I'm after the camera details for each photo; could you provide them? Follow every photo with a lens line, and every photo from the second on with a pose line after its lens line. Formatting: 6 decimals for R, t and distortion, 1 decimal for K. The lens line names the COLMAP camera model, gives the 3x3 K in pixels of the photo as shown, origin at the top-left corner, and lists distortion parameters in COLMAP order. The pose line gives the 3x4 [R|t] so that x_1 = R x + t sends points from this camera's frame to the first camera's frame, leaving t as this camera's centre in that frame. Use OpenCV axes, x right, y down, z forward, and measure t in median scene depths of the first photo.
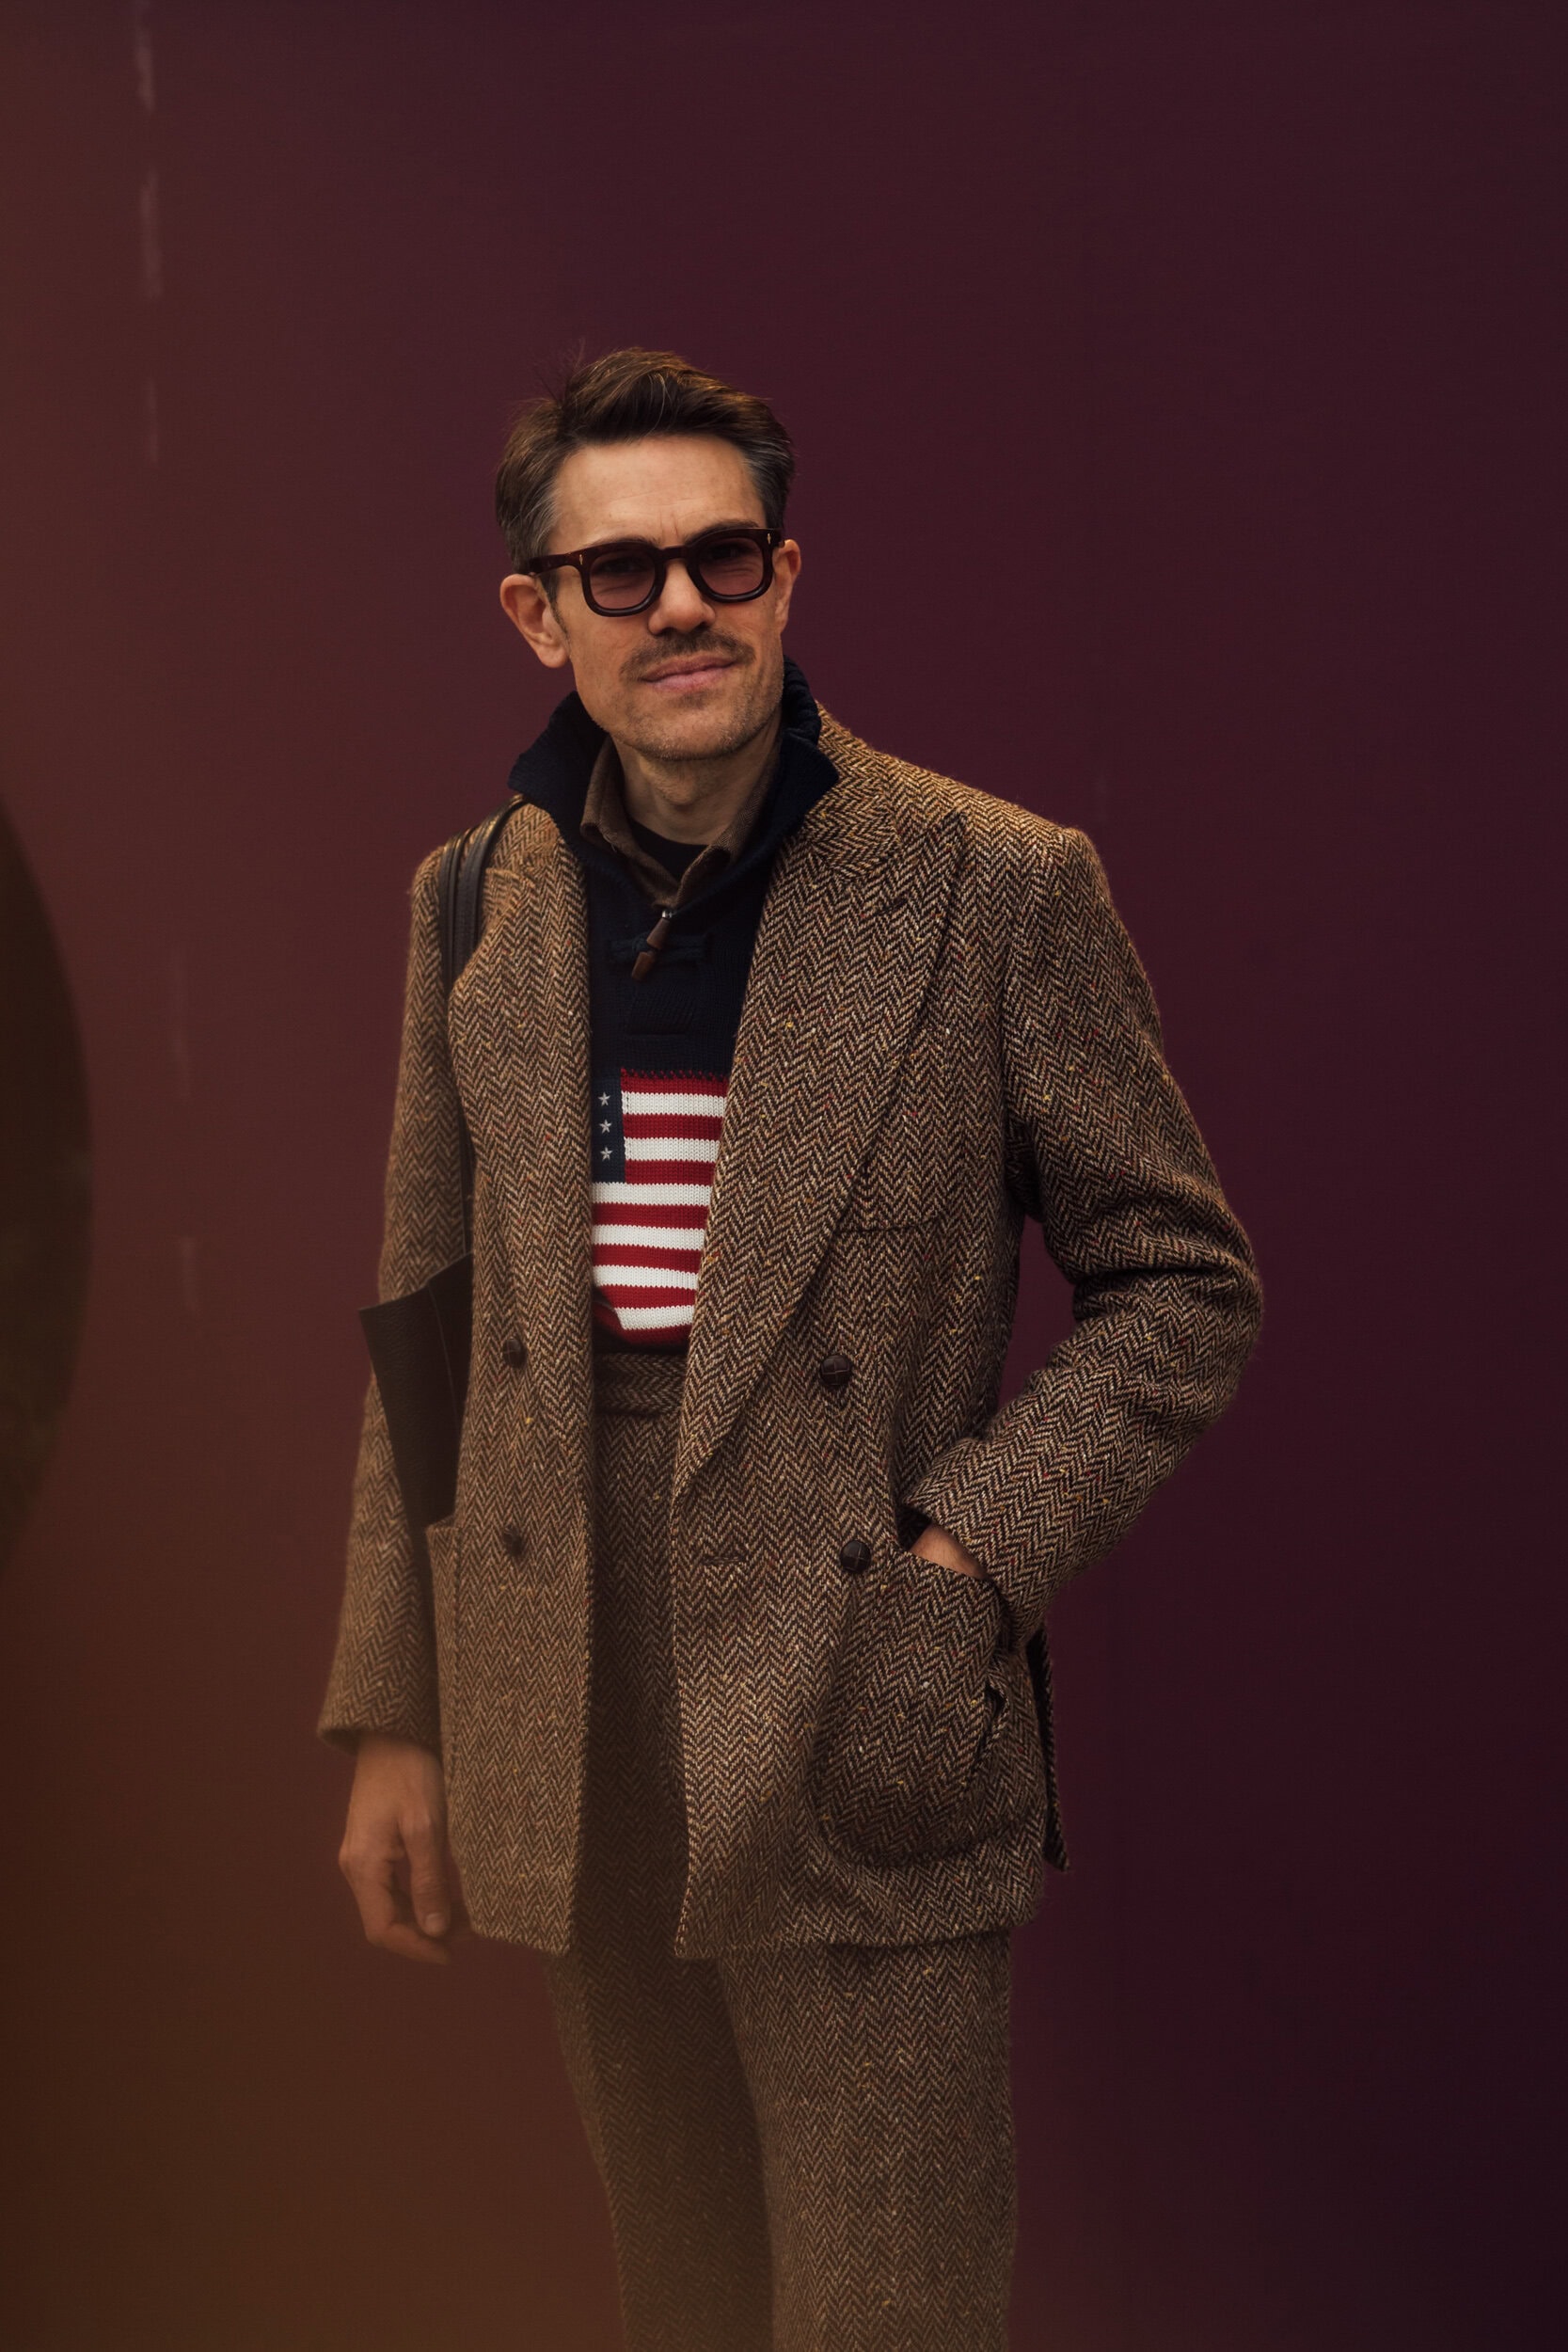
lens RADIAL K [[9254.7, 0, 784.1], [0, 9254.7, 1175.7], [0, 0, 1]] dist [-0.030472, -3.177369]
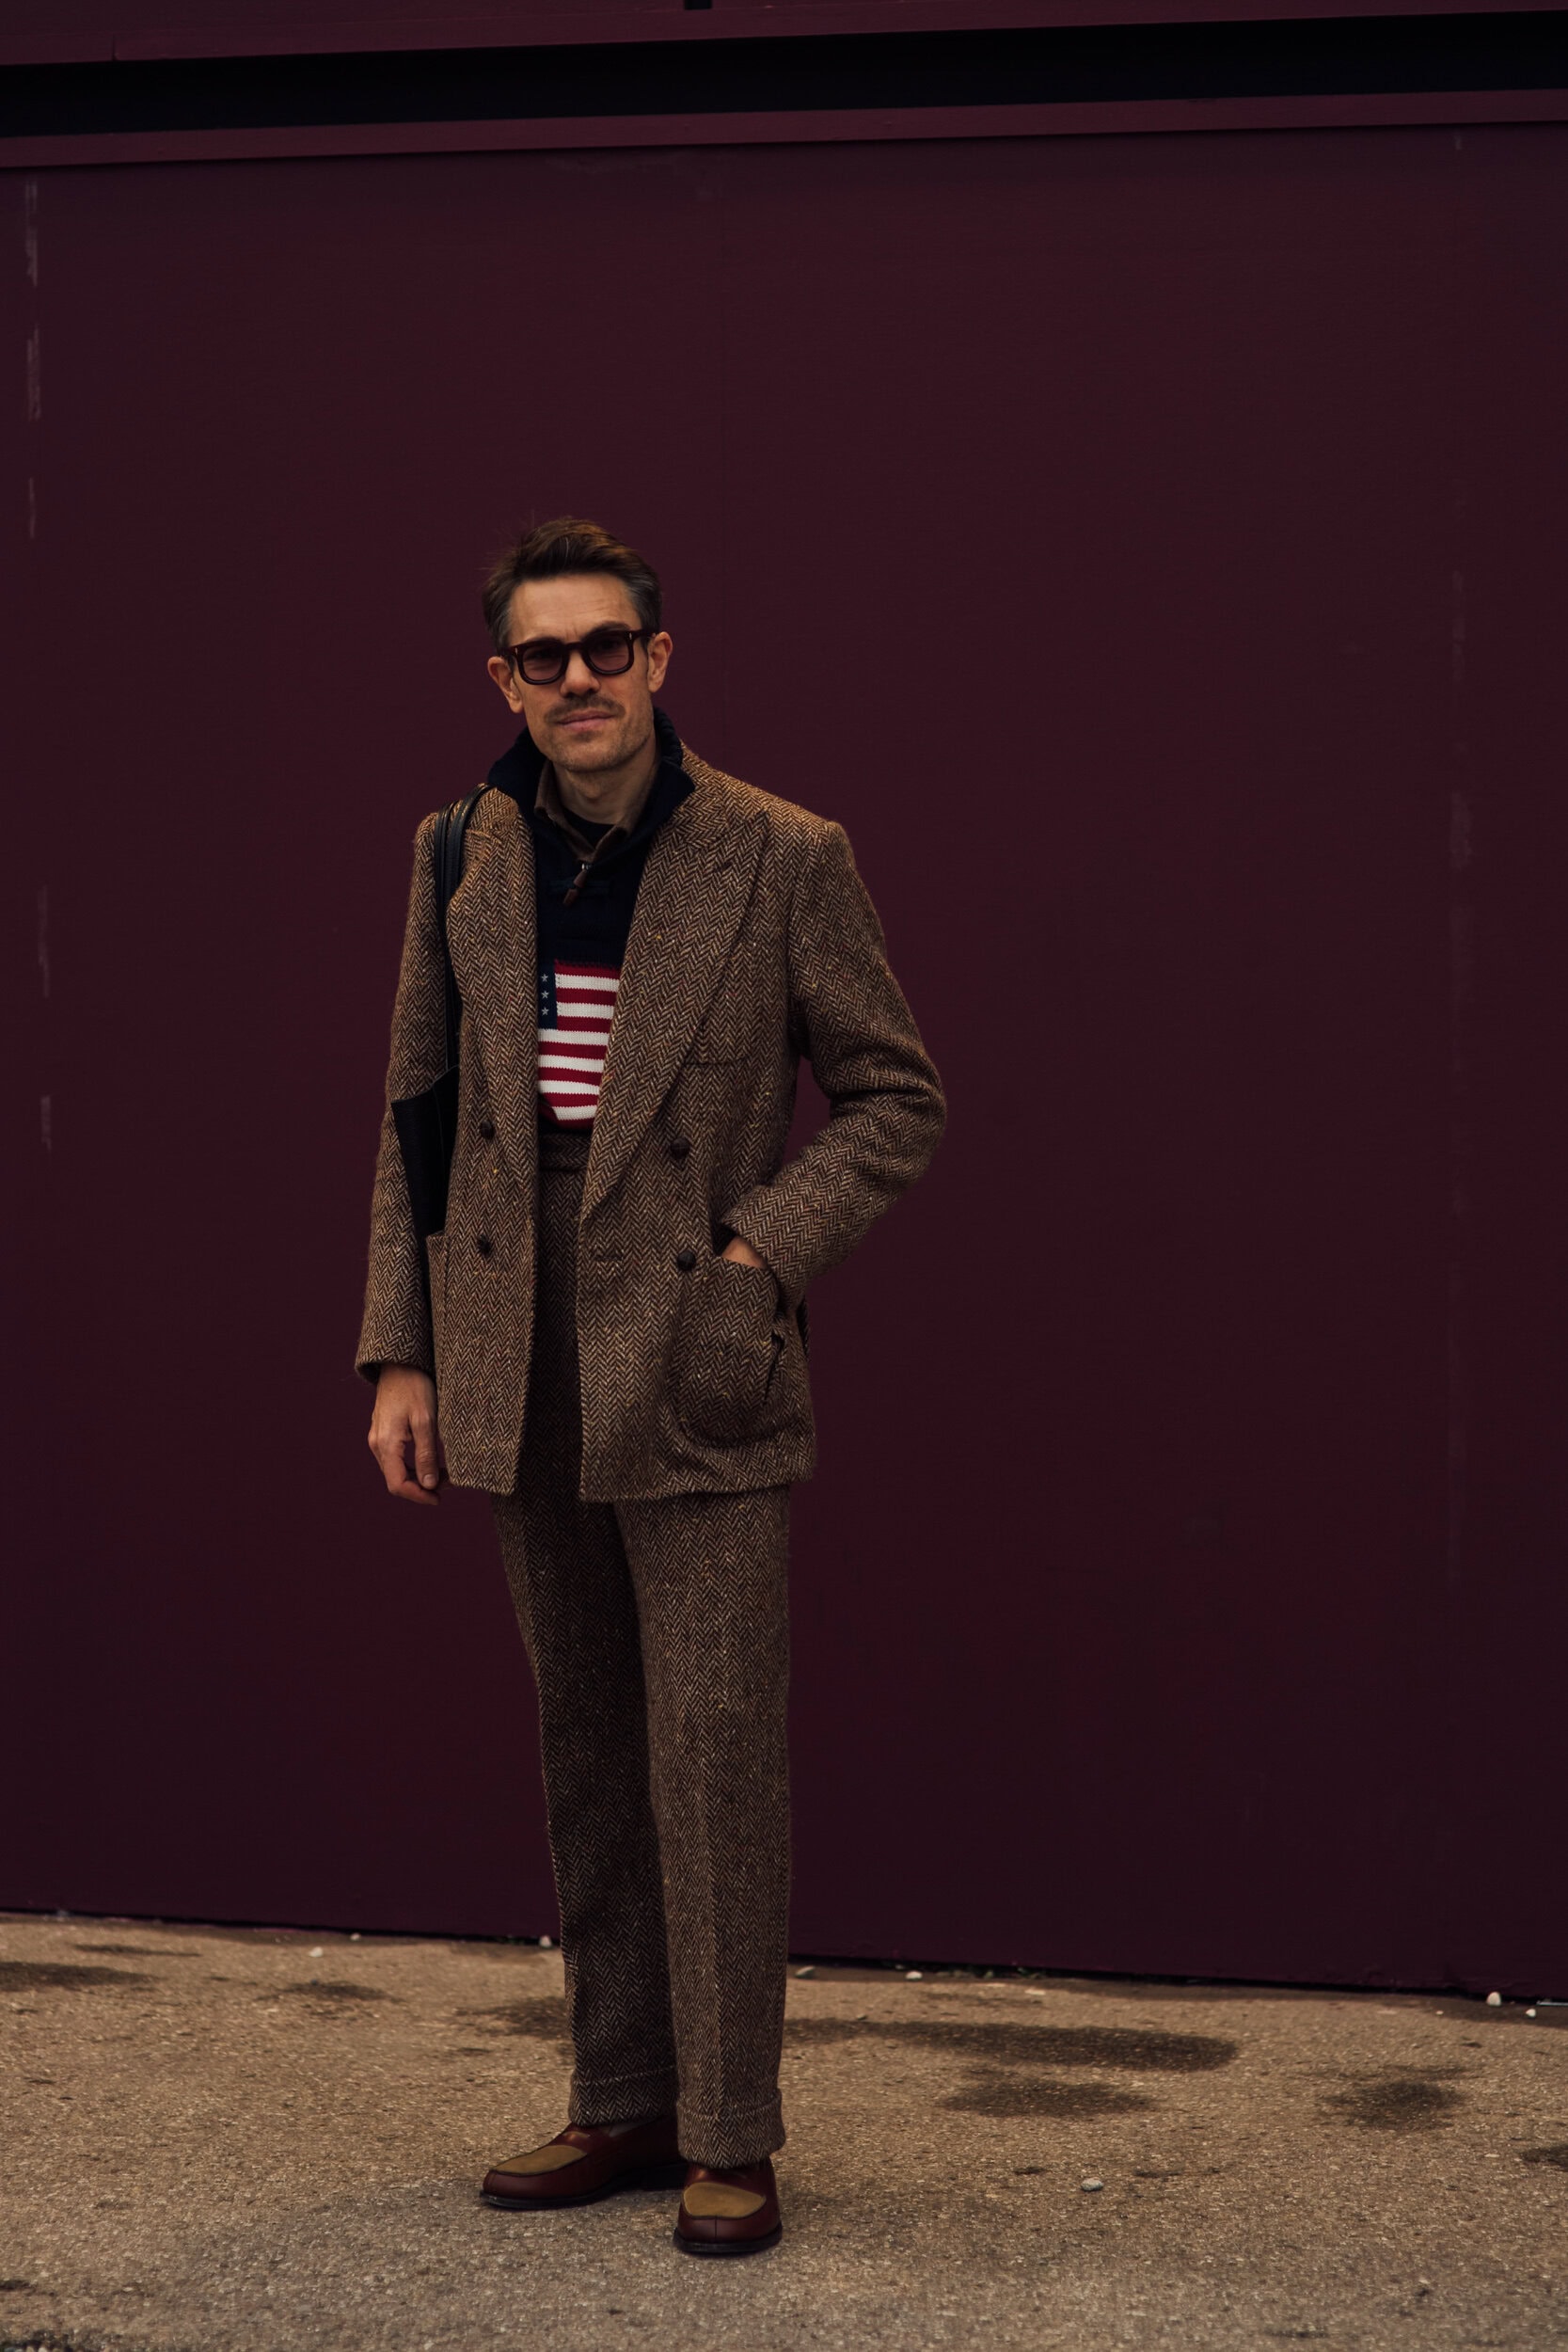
lens RADIAL K [[9254.7, 0, 784.1], [0, 9254.7, 1175.7], [0, 0, 1]] dist [-0.030472, -3.177369]
pose [[0.994581, 0.027863, 0.100158, -0.141111], [-0.028286, 0.999596, 0.002804, 0.021053], [-0.100040, -0.005622, 0.994968, -0.641380]]
